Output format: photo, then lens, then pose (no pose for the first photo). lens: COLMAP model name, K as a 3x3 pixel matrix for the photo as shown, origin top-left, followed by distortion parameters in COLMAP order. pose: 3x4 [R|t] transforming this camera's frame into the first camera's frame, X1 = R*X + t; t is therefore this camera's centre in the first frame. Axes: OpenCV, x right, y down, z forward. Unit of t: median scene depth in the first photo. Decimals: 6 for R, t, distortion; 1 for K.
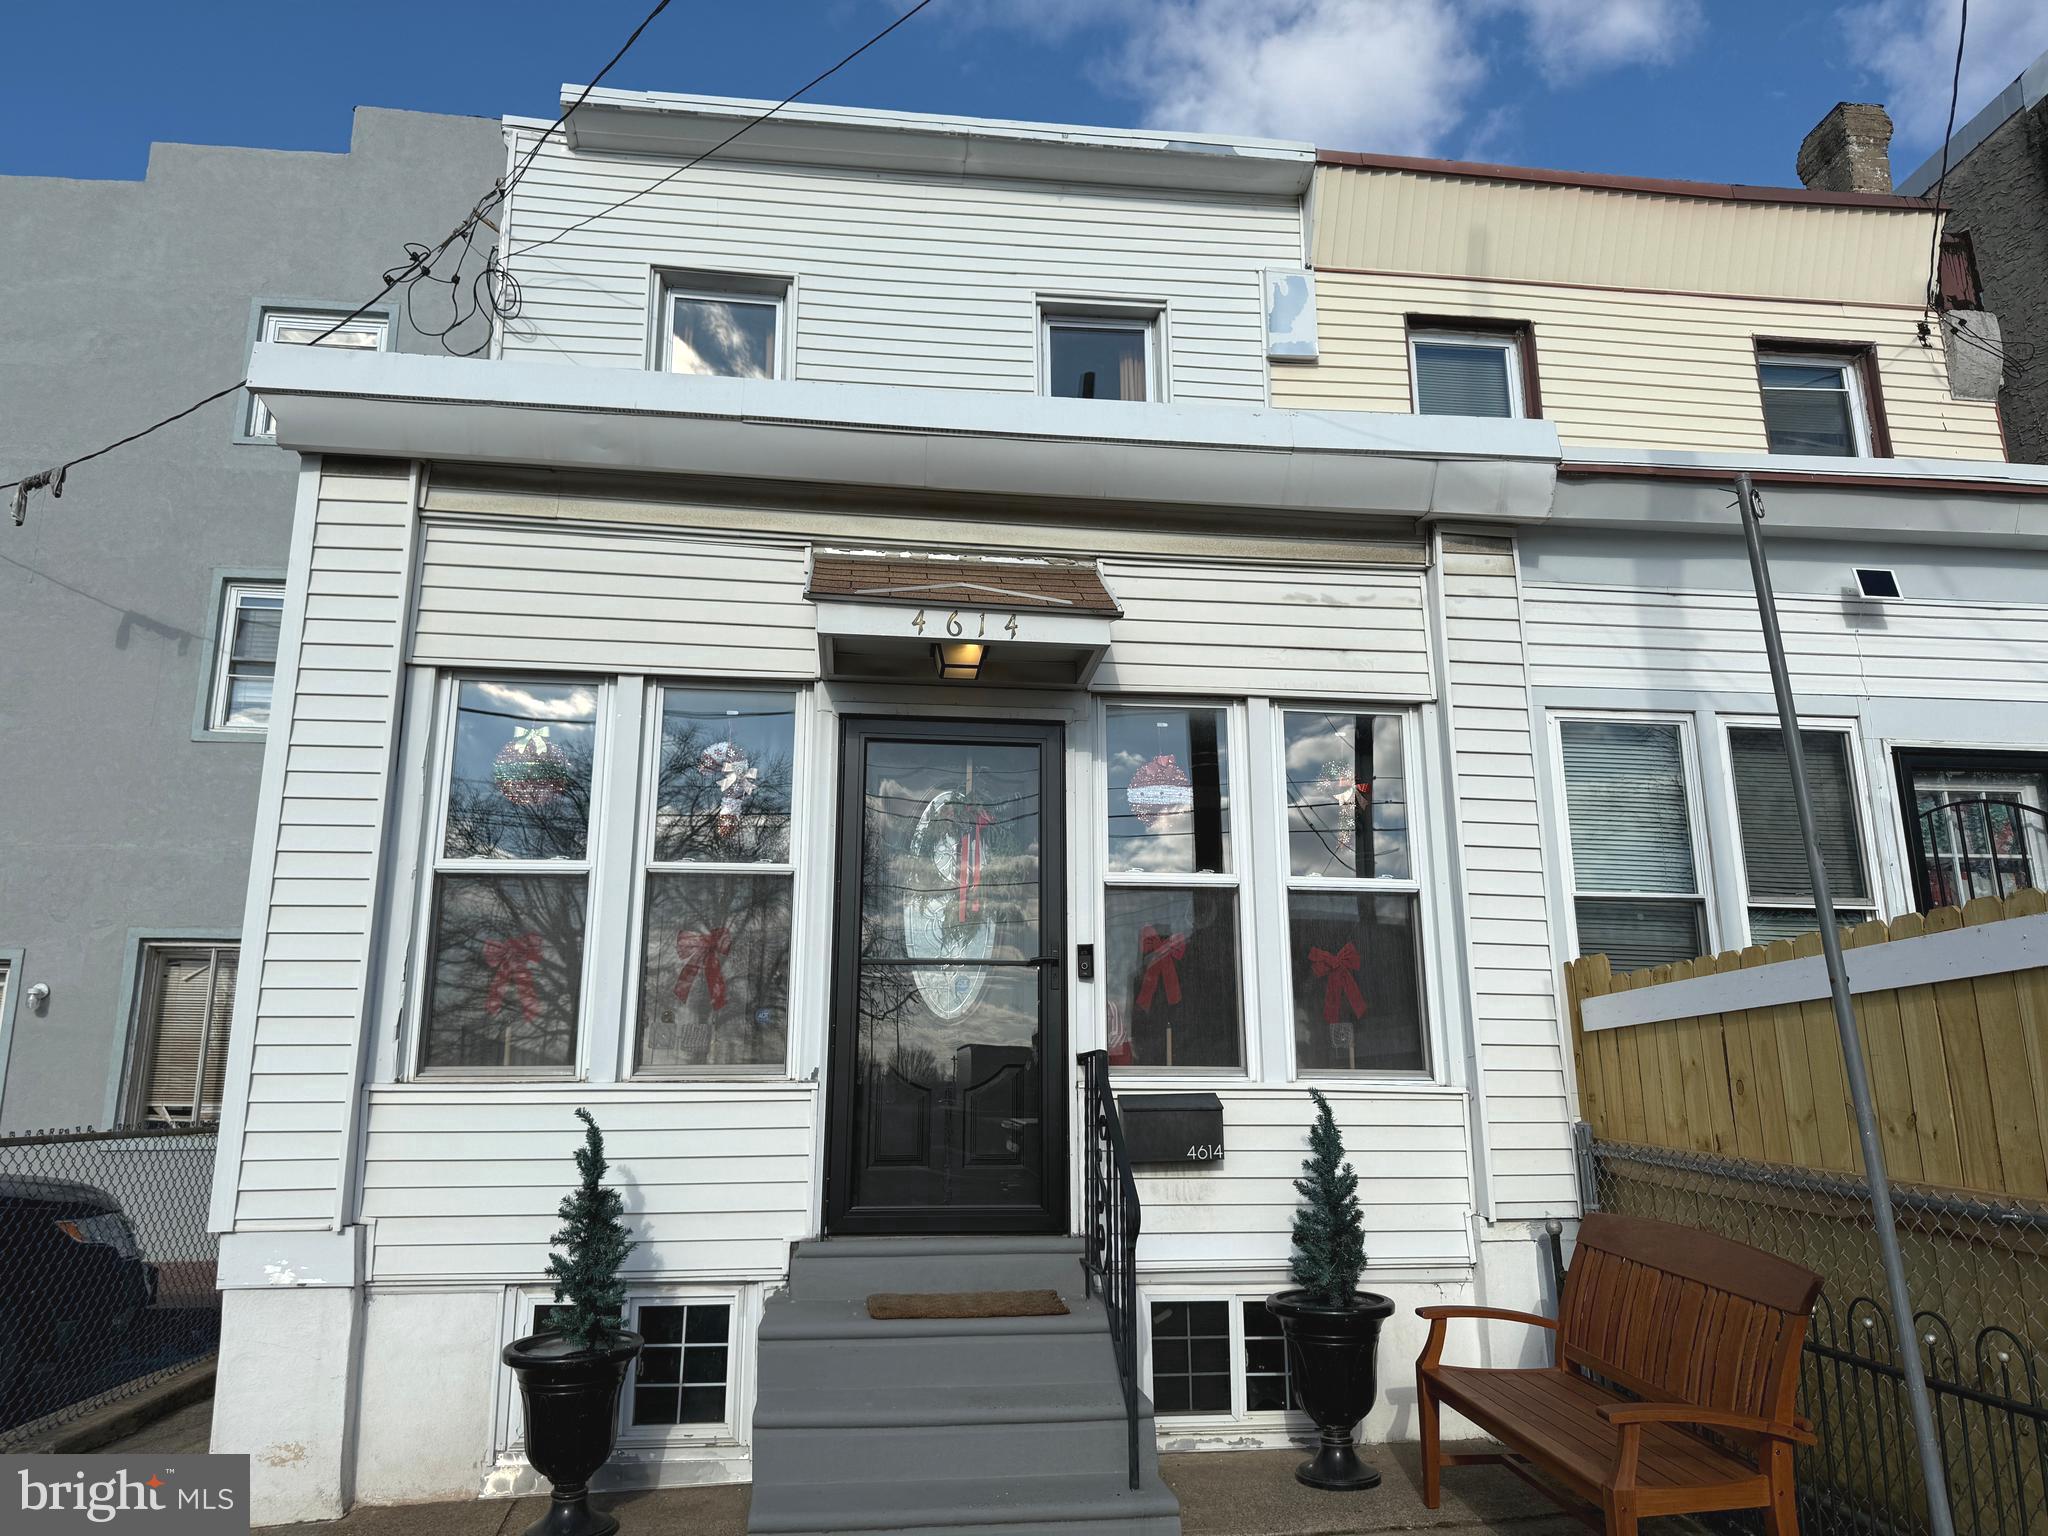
lens RADIAL K [[1437.9, 0, 1031.7], [0, 1437.9, 772.7], [0, 0, 1]] dist [0.098261, -0.147963]
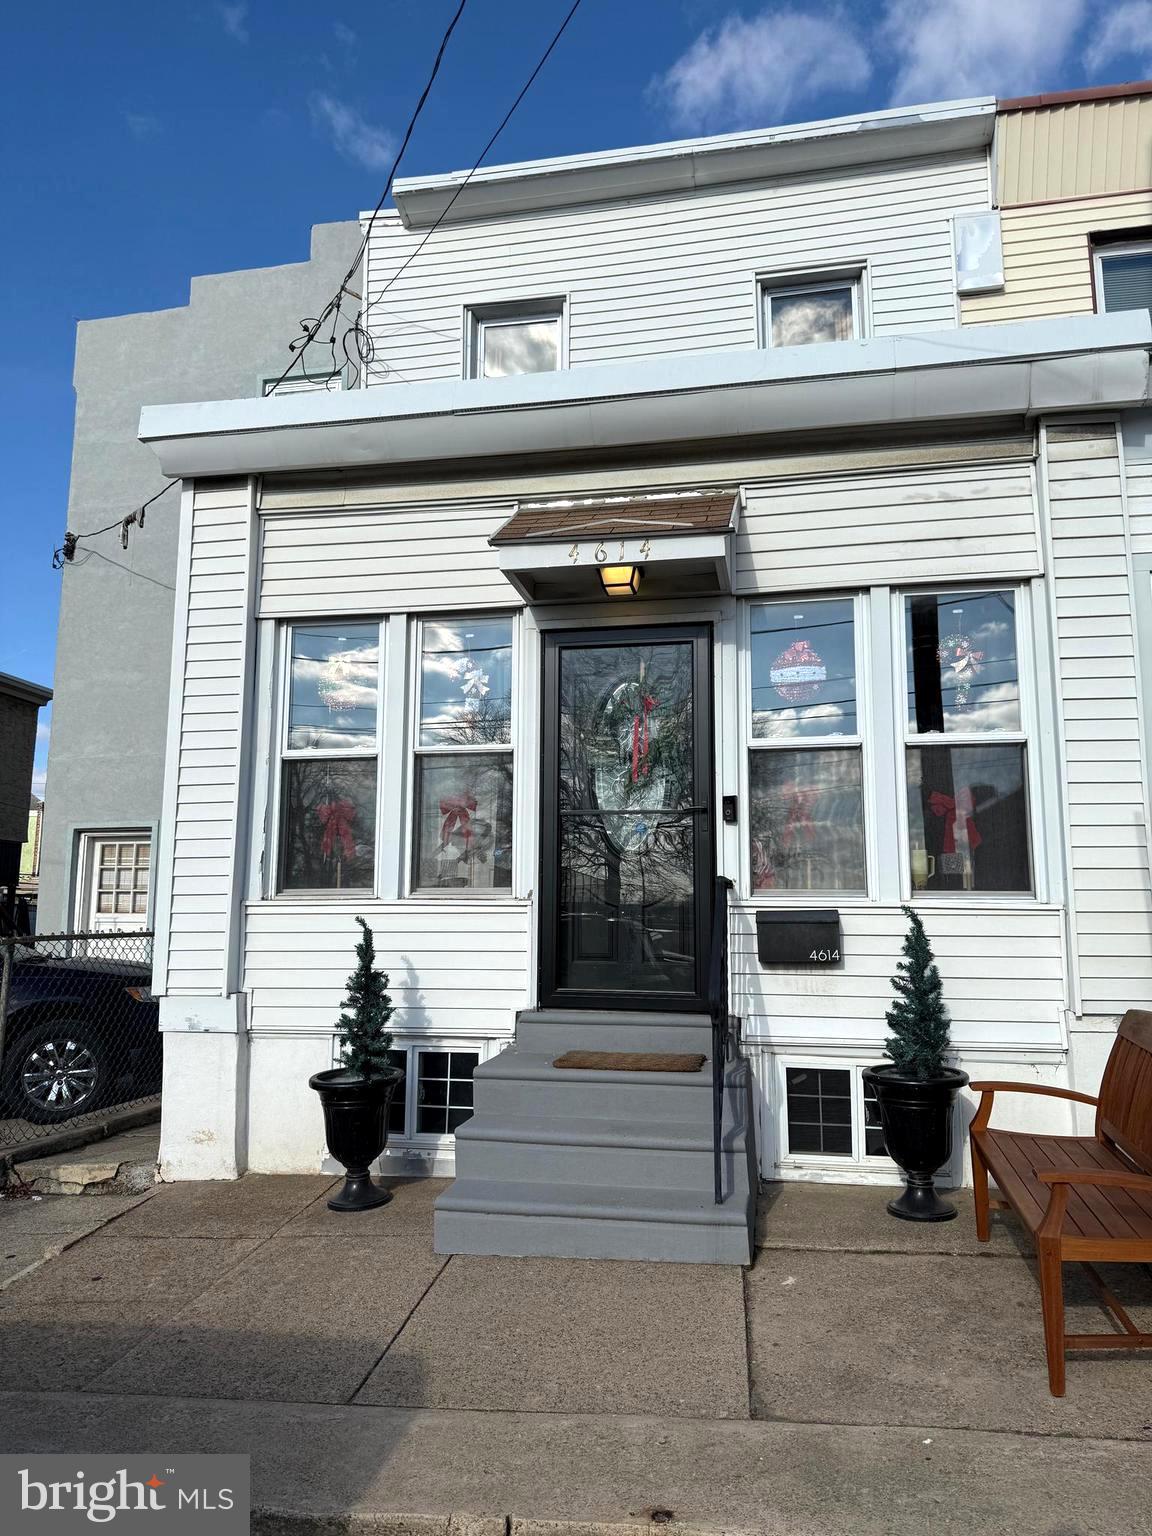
lens RADIAL K [[1075.6, 0, 581.6], [0, 1075.6, 777.7], [0, 0, 1]] dist [0.096950, -0.150609]
pose [[0.948896, -0.037158, -0.313394, 0.213125], [0.065587, 0.994581, 0.080661, 0.017653], [0.308698, -0.097093, 0.946191, 0.056033]]
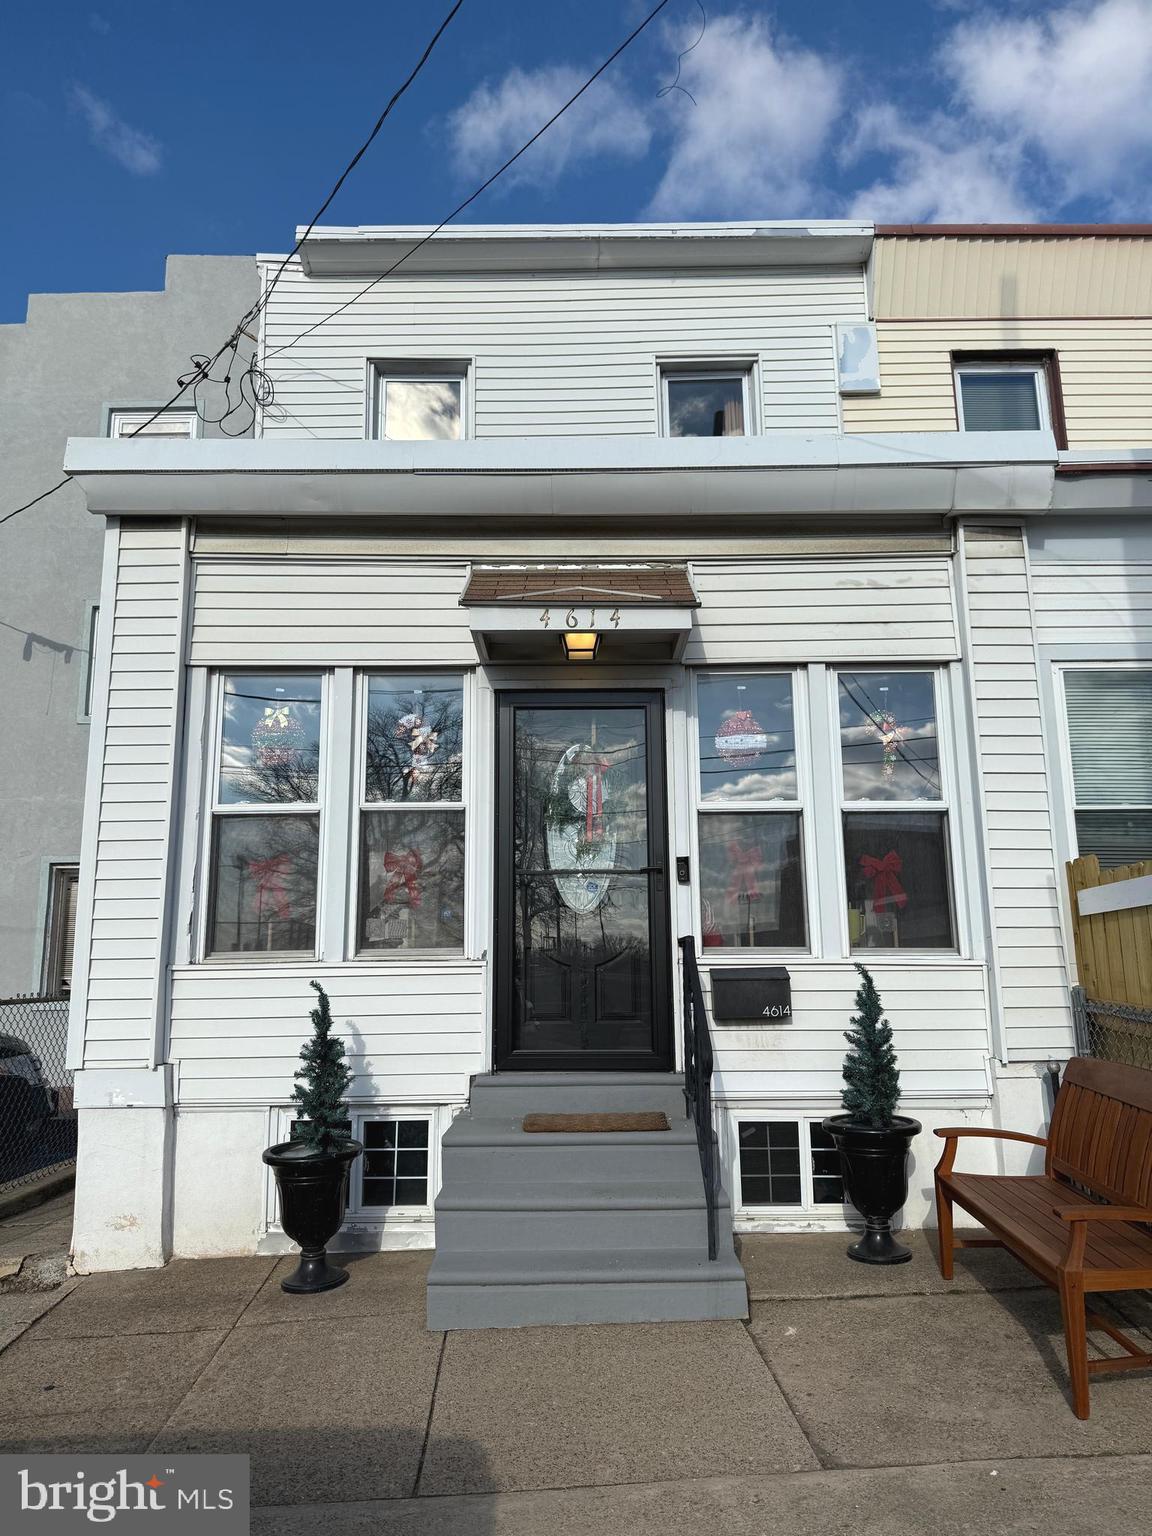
lens RADIAL K [[1075.6, 0, 581.6], [0, 1075.6, 777.7], [0, 0, 1]] dist [0.096950, -0.150609]
pose [[0.992511, -0.029686, -0.118492, 0.064386], [0.035396, 0.998297, 0.046376, -0.002401], [0.116913, -0.050223, 0.991871, 0.010365]]
